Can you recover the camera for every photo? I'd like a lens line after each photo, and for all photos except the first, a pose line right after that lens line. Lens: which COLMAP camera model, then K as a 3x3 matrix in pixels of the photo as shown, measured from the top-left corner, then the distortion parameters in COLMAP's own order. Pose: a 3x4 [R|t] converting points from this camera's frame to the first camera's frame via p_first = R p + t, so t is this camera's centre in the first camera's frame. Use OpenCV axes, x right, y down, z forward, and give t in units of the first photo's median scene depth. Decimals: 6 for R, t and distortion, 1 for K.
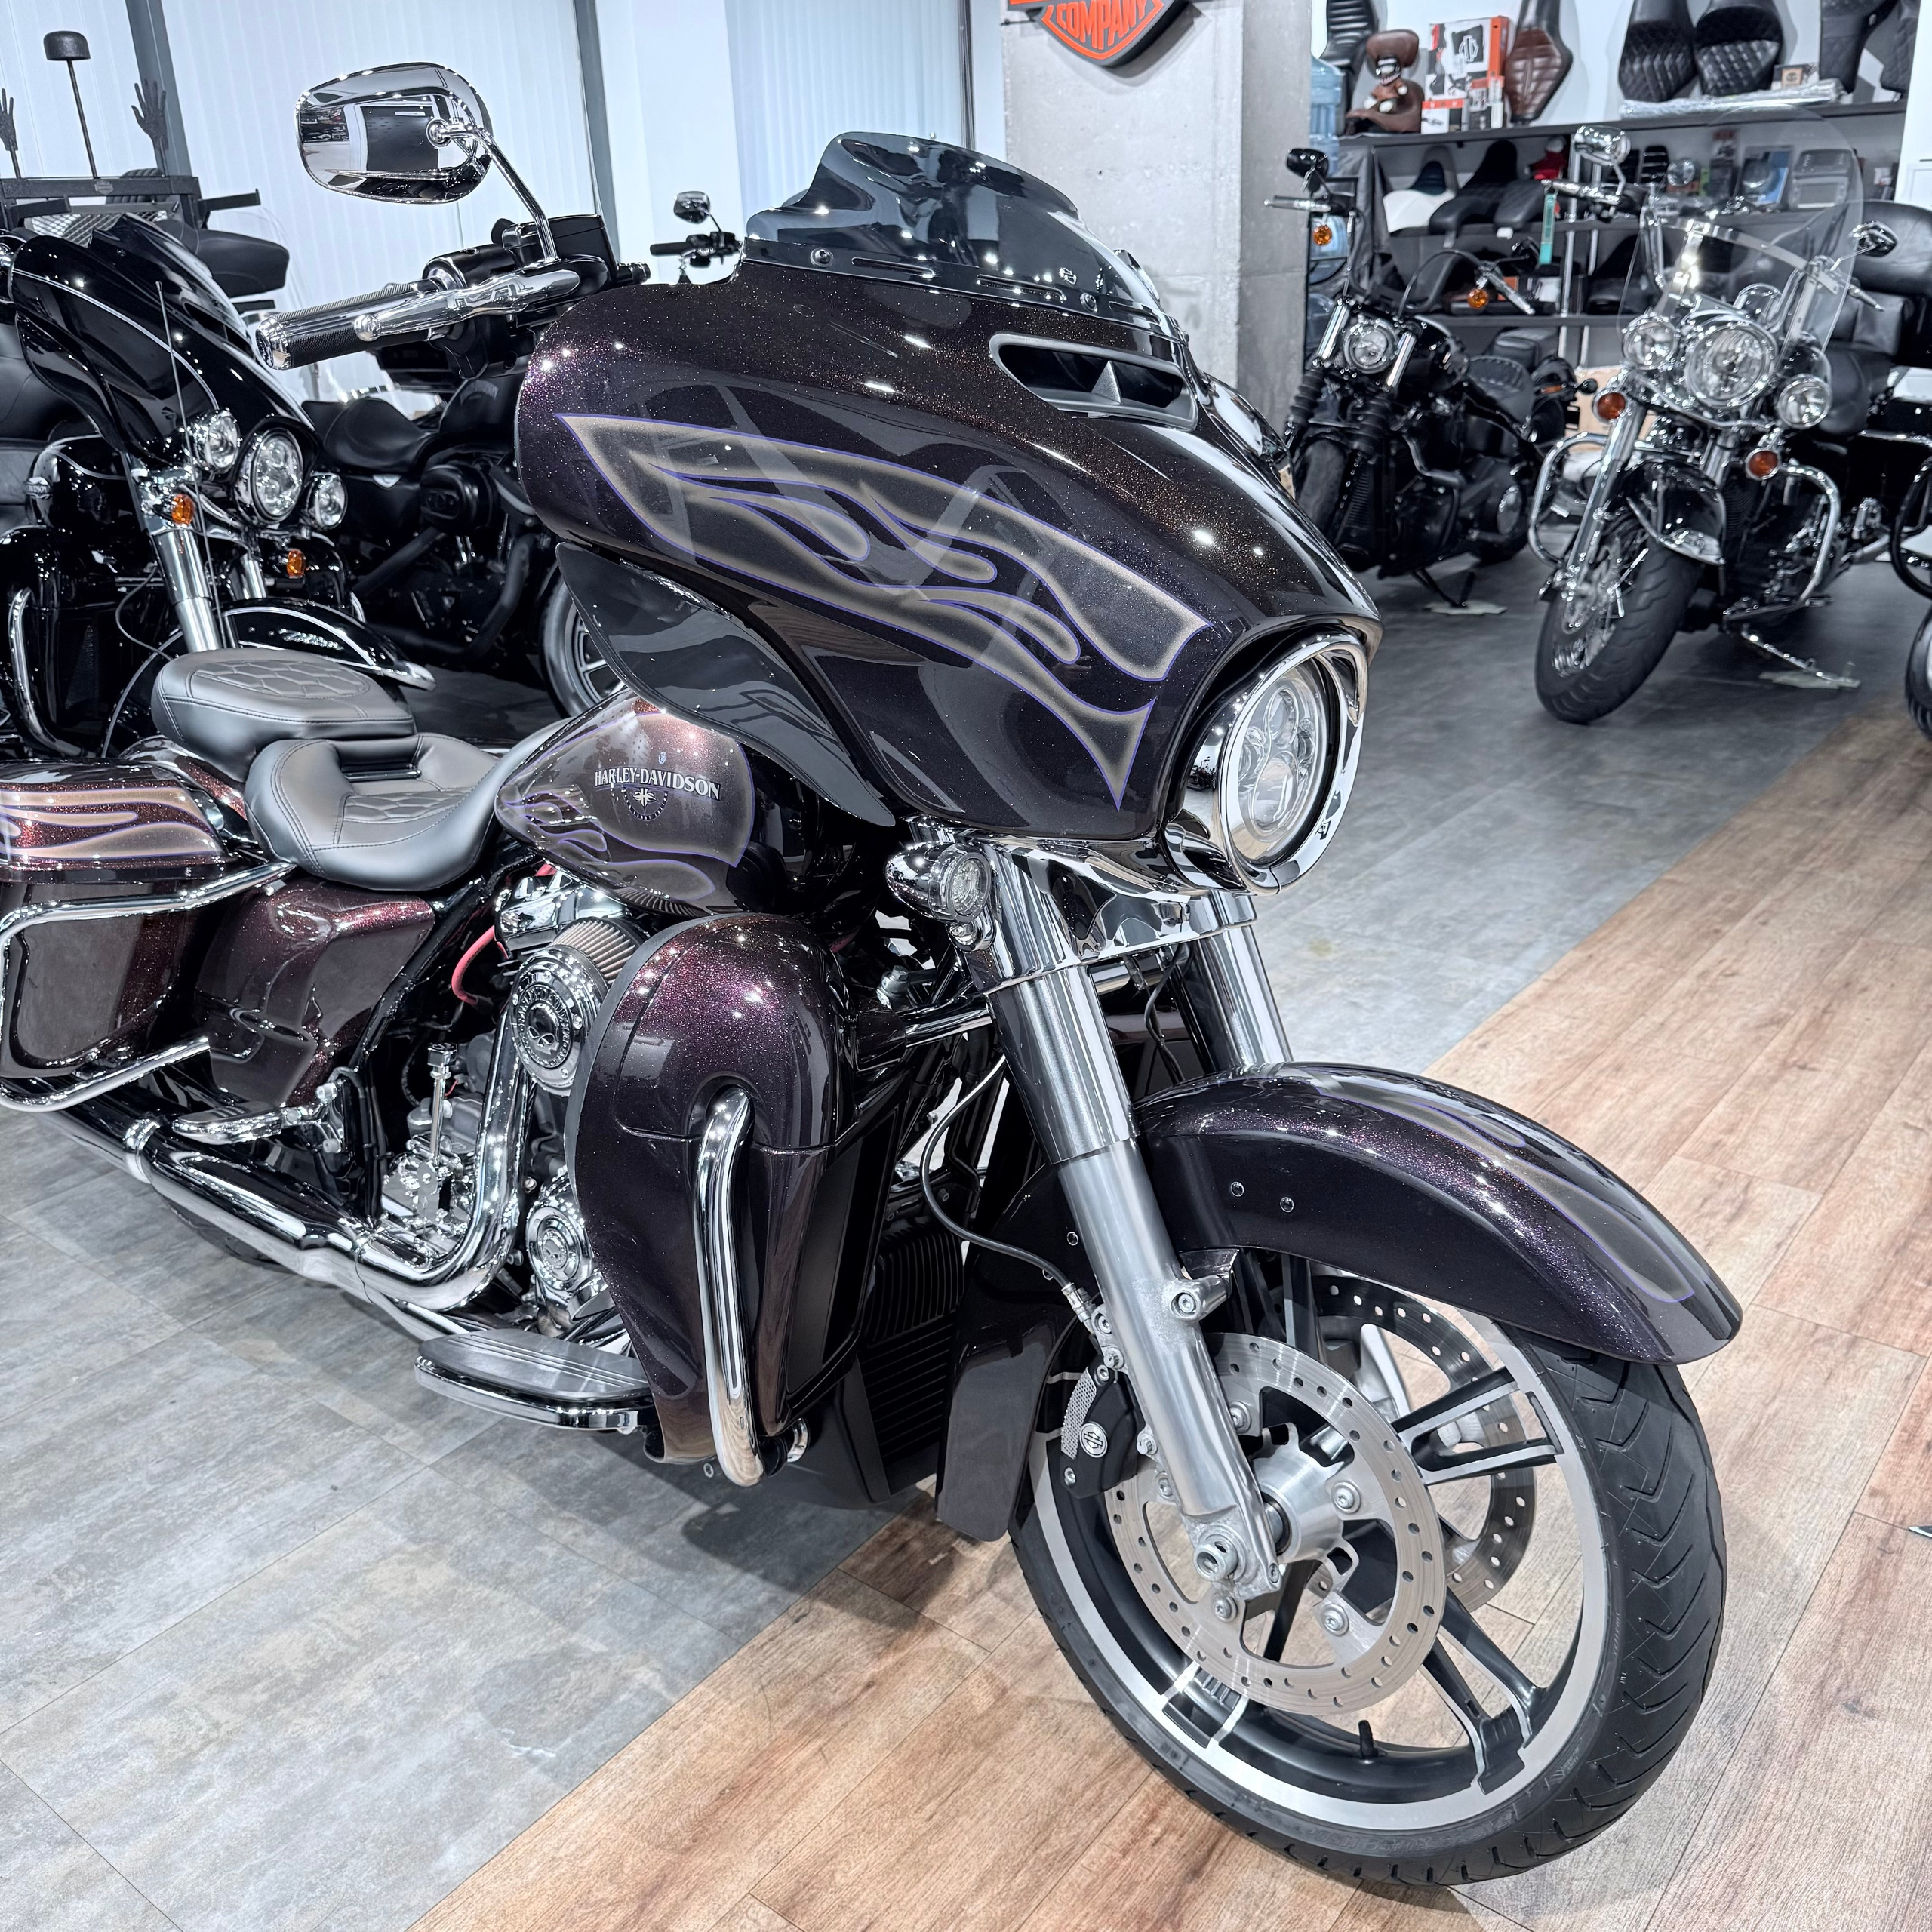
lens RADIAL K [[1826.3, 0, 962.1], [0, 1826.3, 969.1], [0, 0, 1]] dist [0.017909, -0.032752]
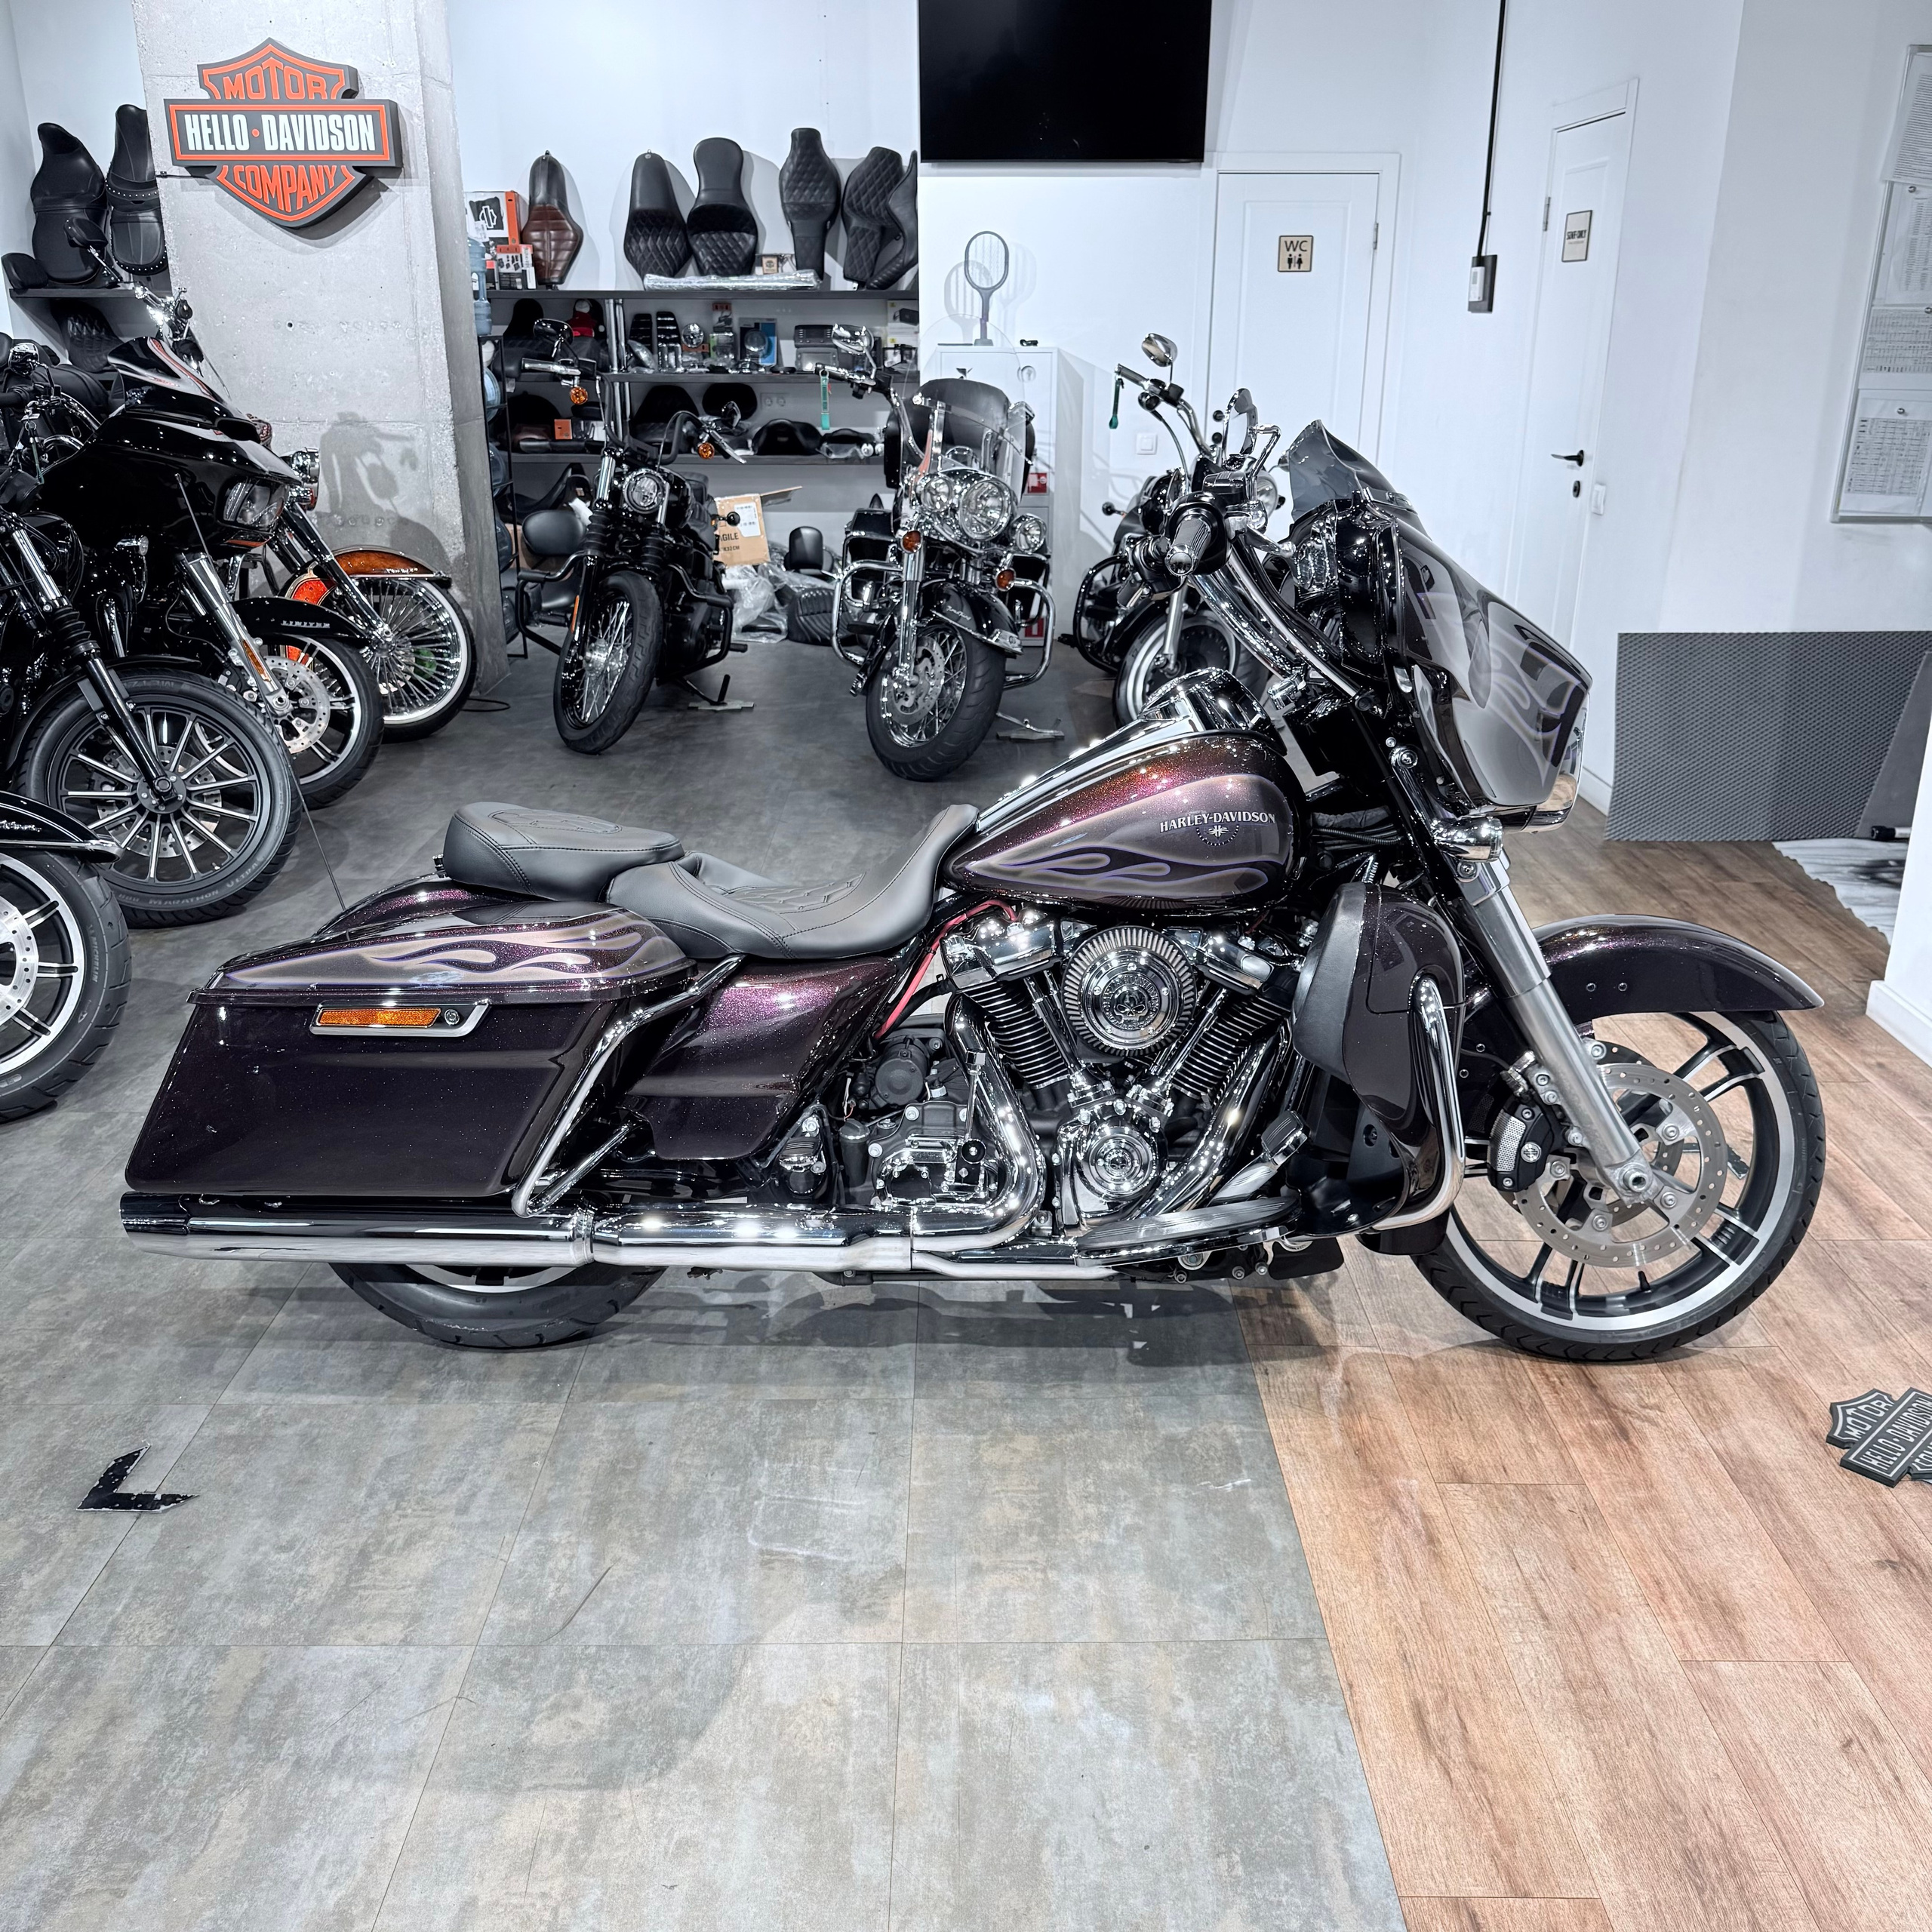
lens RADIAL K [[1802.8, 0, 969.5], [0, 1802.8, 968.0], [0, 0, 1]] dist [0.074531, -0.135452]
pose [[0.784867, -0.171222, 0.595539, -0.963767], [0.202965, 0.979086, 0.014006, -0.034209], [-0.585481, 0.109881, 0.803205, -0.072278]]
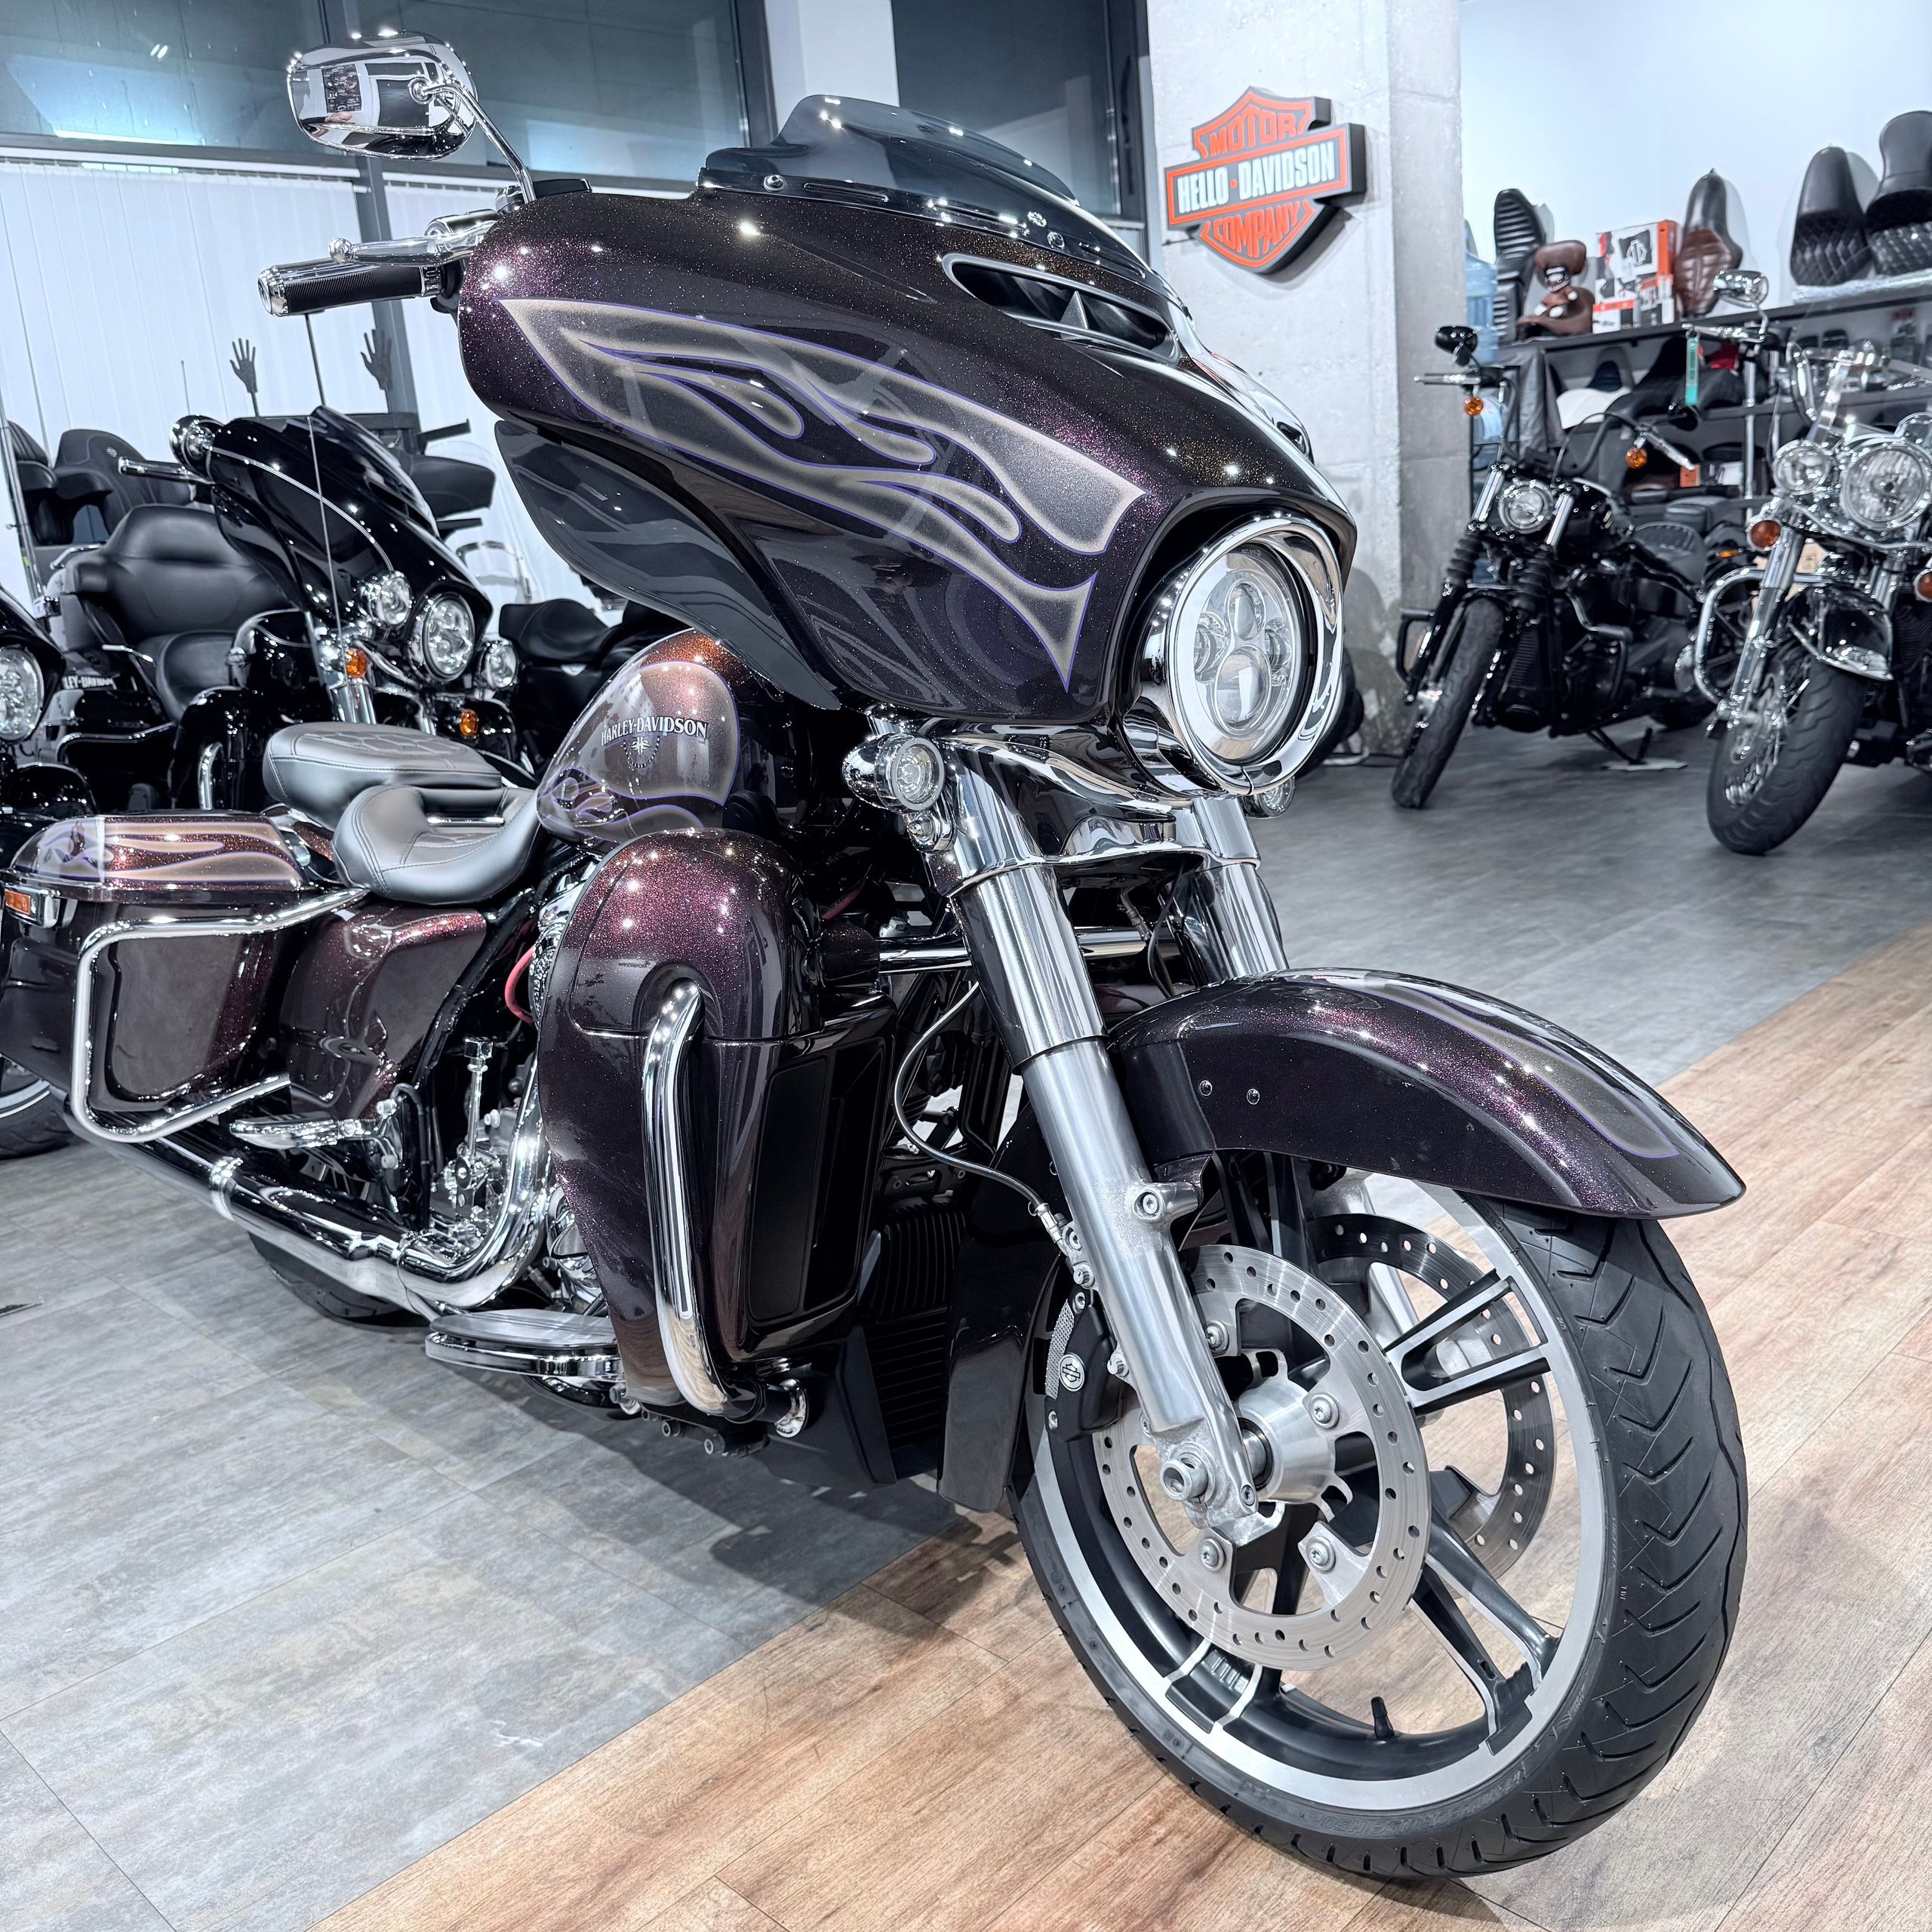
lens RADIAL K [[1826.8, 0, 972.4], [0, 1826.8, 972.8], [0, 0, 1]] dist [0.016232, -0.031240]
pose [[0.992774, -0.017495, -0.118714, 0.096968], [0.001375, 0.990907, -0.134540, 0.127687], [0.119988, 0.133405, 0.983771, 0.027057]]
